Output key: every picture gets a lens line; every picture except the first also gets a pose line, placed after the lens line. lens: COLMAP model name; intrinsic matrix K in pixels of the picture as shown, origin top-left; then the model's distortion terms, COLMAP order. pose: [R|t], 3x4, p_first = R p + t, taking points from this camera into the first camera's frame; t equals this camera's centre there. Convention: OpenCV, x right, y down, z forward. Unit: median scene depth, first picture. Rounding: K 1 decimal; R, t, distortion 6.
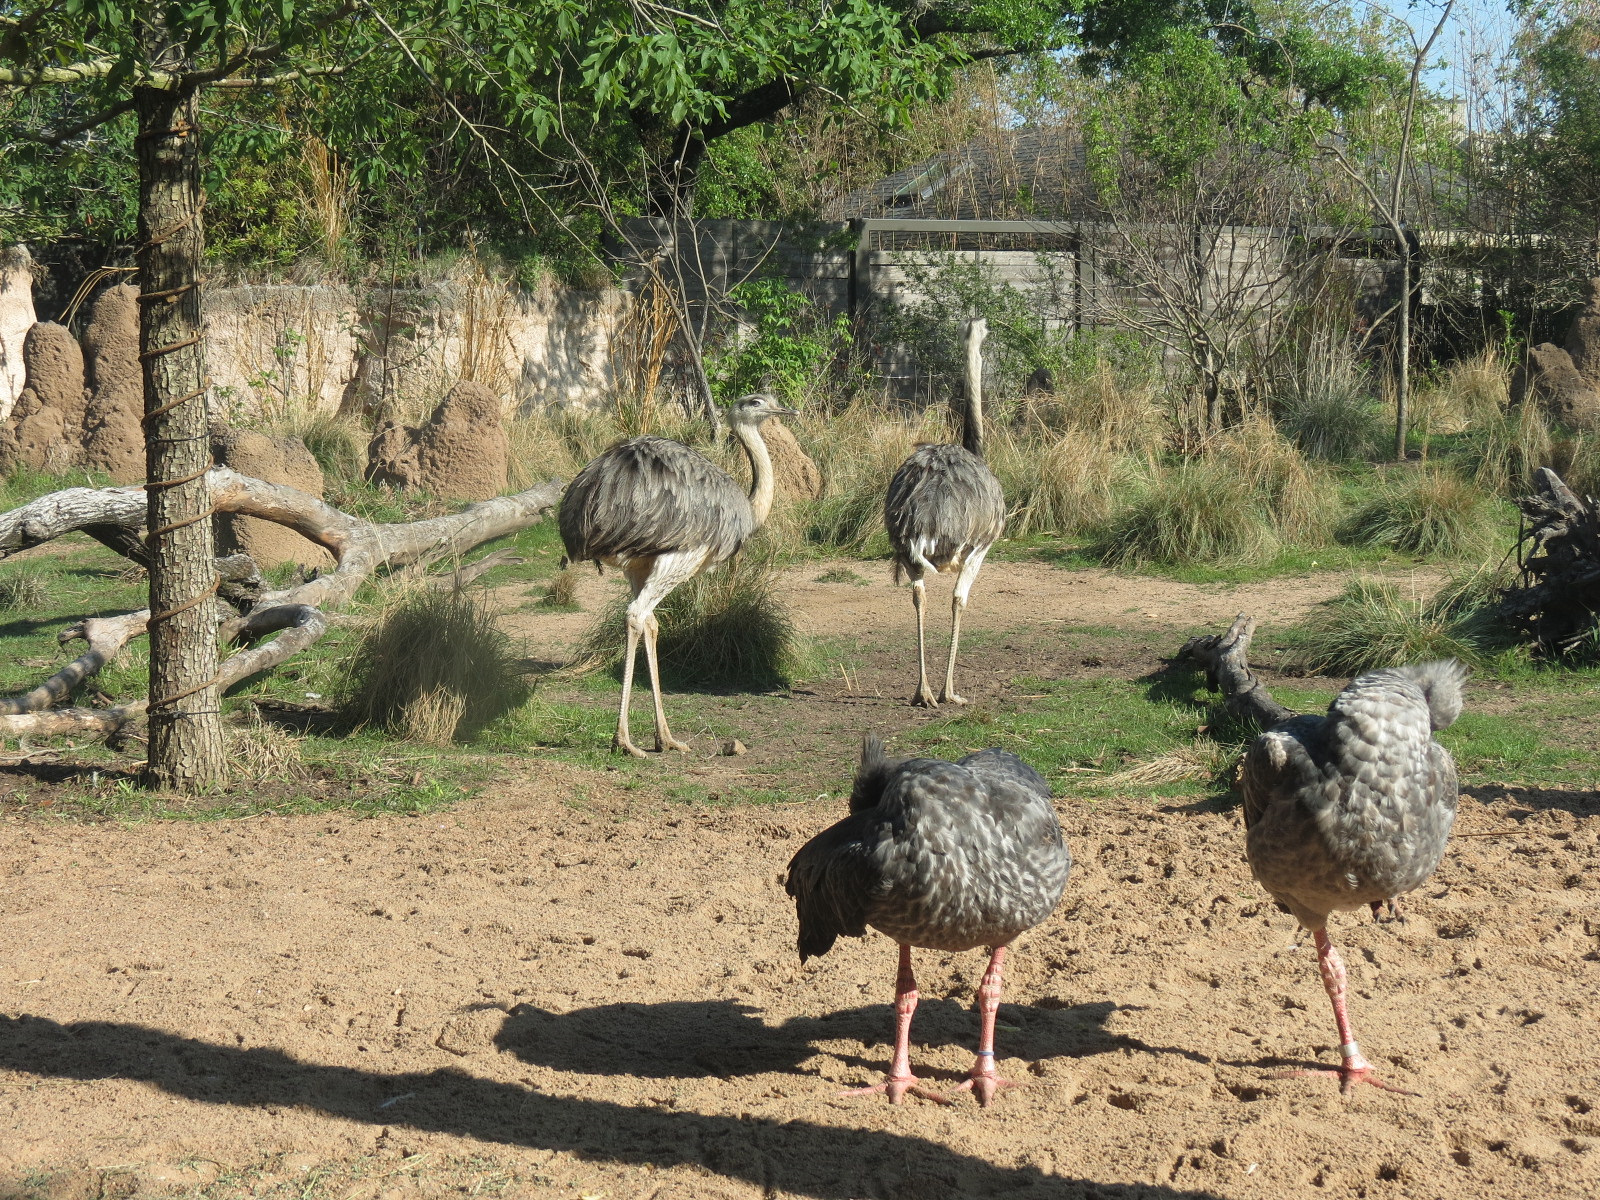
lens RADIAL K [[3176.7, 0, 800.0], [0, 3176.7, 600.0], [0, 0, 1]] dist [-0.048099, -0.192798]
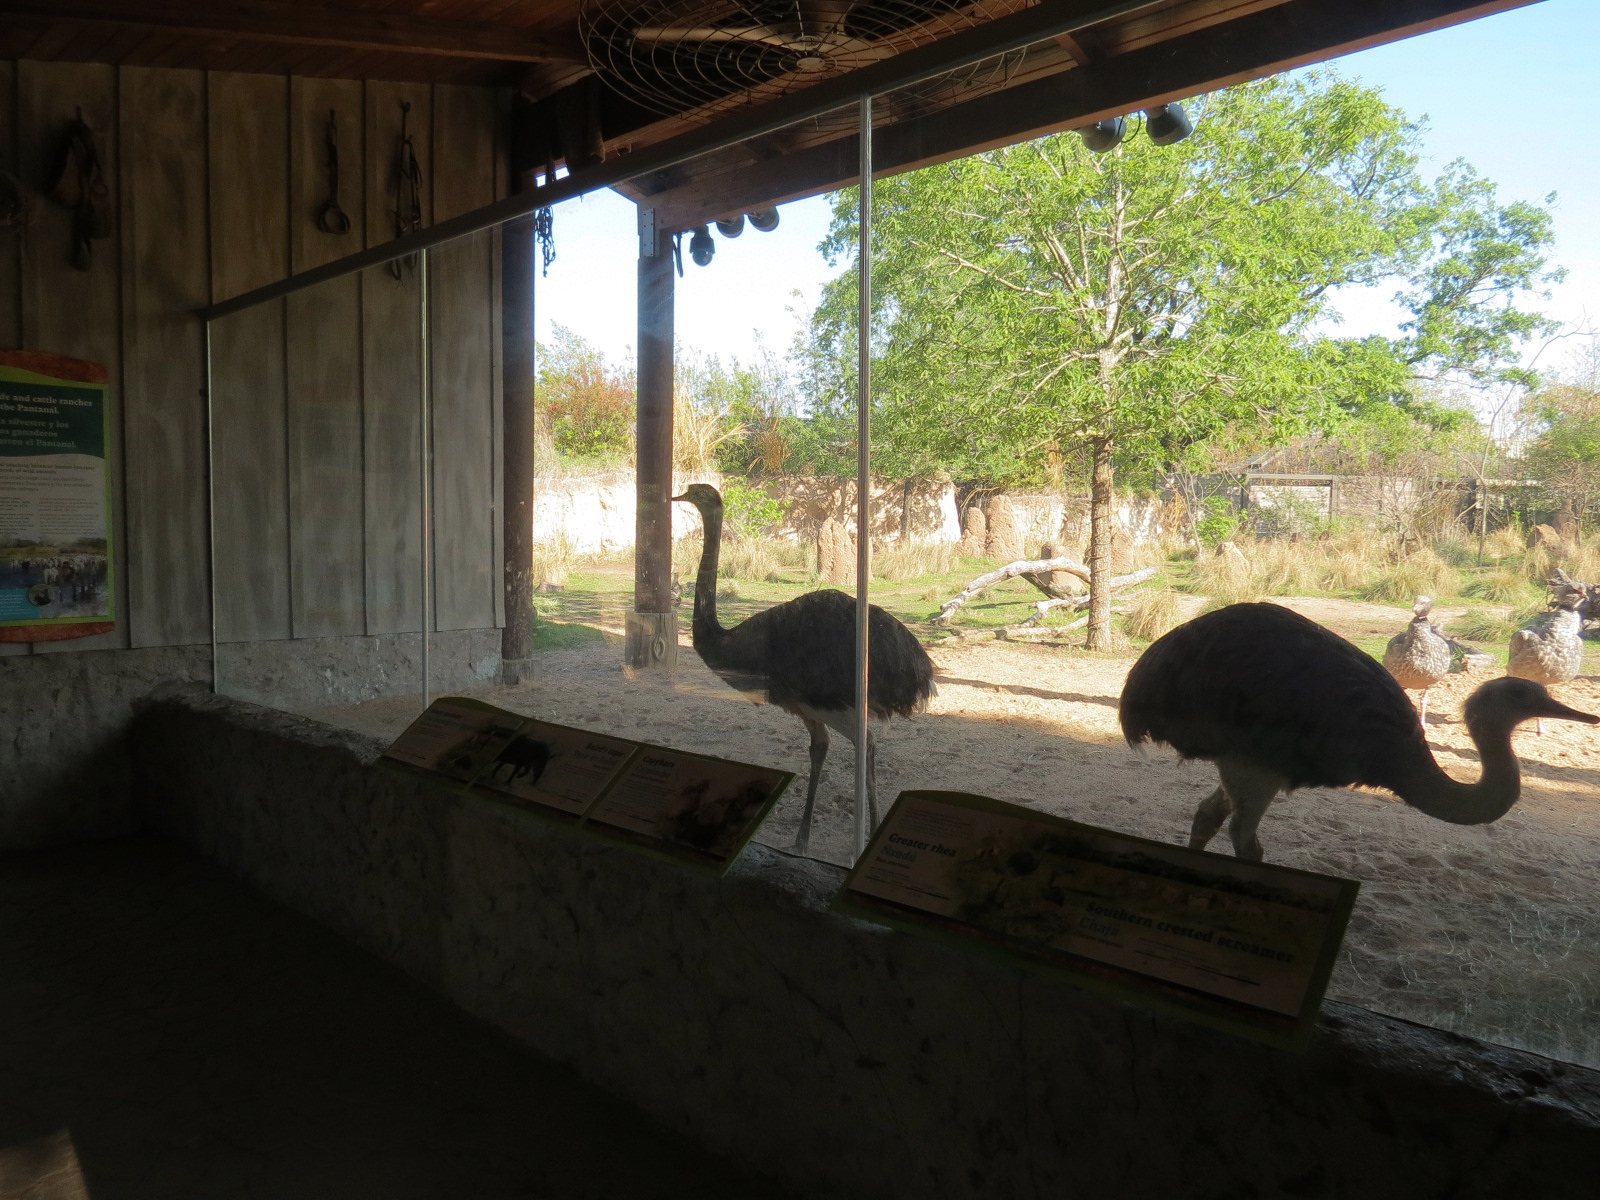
lens RADIAL K [[1200.3, 0, 800.0], [0, 1200.3, 600.0], [0, 0, 1]] dist [-0.000945, 0.000383]
pose [[0.954415, 0.037296, -0.296144, -0.056122], [-0.040800, 0.999151, -0.005659, 0.012309], [0.295681, 0.017484, 0.955127, -0.125833]]
